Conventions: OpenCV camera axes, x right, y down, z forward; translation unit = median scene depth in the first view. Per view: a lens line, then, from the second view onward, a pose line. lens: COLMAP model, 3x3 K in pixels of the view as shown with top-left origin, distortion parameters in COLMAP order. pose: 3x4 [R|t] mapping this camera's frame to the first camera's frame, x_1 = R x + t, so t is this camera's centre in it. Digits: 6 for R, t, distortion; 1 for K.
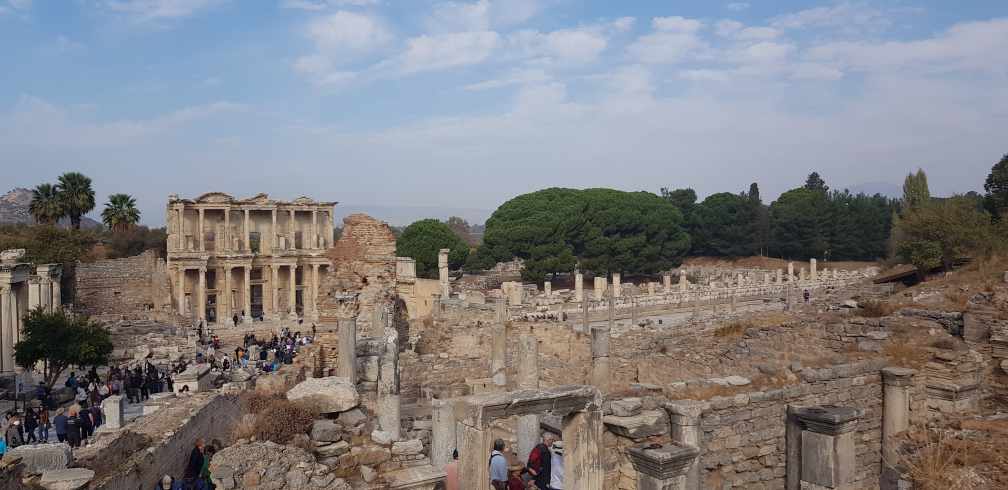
lens RADIAL K [[763.6, 0, 506.9], [0, 763.6, 243.6], [0, 0, 1]] dist [0.000890, -0.036327]
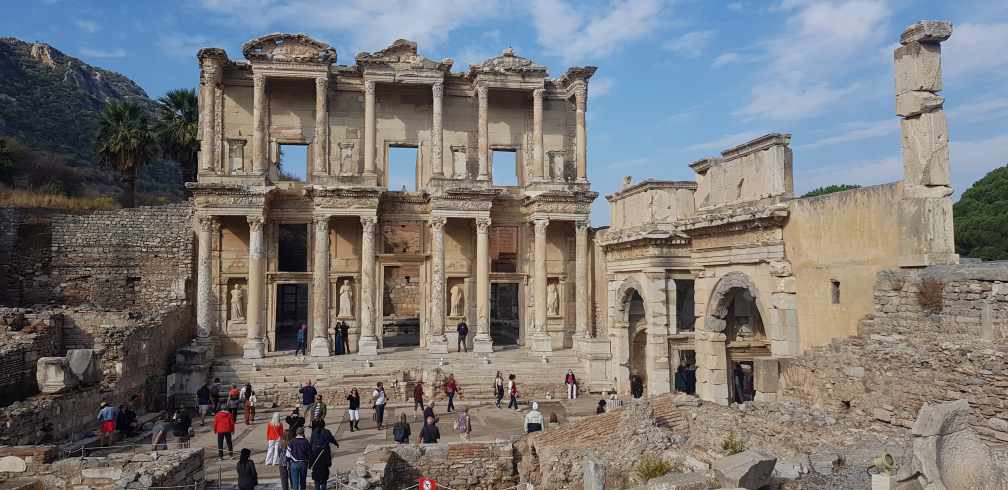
lens RADIAL K [[763.6, 0, 507.8], [0, 763.6, 242.4], [0, 0, 1]] dist [0.000890, -0.036327]
pose [[0.872308, -0.029064, -0.488092, -0.072347], [-0.008775, 0.997140, -0.075059, 0.074591], [0.488877, 0.069758, 0.869559, 0.680561]]
